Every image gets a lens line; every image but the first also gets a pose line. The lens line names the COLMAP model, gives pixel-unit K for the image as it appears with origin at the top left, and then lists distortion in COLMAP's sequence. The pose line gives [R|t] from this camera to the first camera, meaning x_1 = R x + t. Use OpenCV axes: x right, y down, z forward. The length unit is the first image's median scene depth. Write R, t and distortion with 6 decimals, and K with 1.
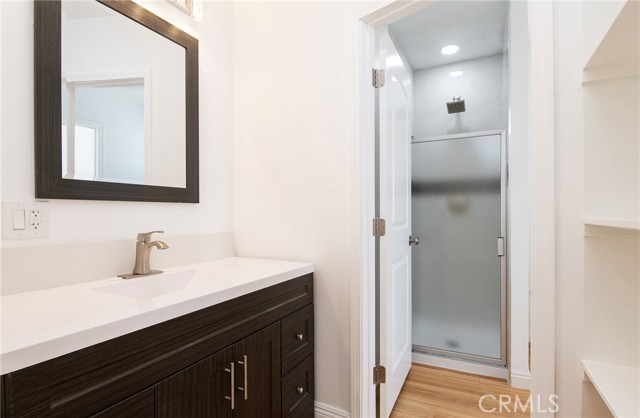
lens RADIAL K [[336.5, 0, 321.1], [0, 336.5, 213.9], [0, 0, 1]] dist [0.005403, -0.004793]
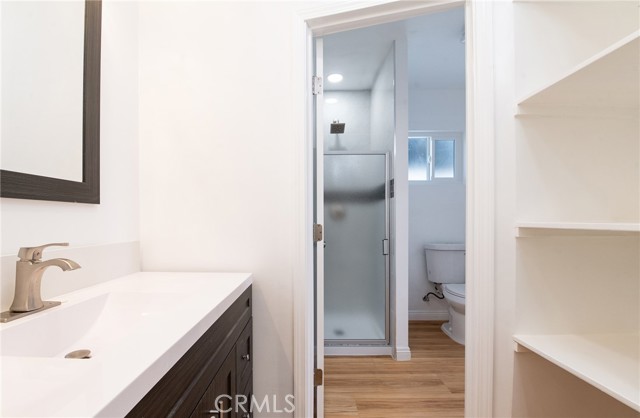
lens RADIAL K [[296.1, 0, 303.7], [0, 296.1, 221.2], [0, 0, 1]] dist [-0.011910, -0.002377]
pose [[0.896902, 0.001523, 0.442227, -0.251317], [-0.002365, 0.999996, 0.001353, 0.004584], [-0.442223, -0.002259, 0.896902, 0.217544]]
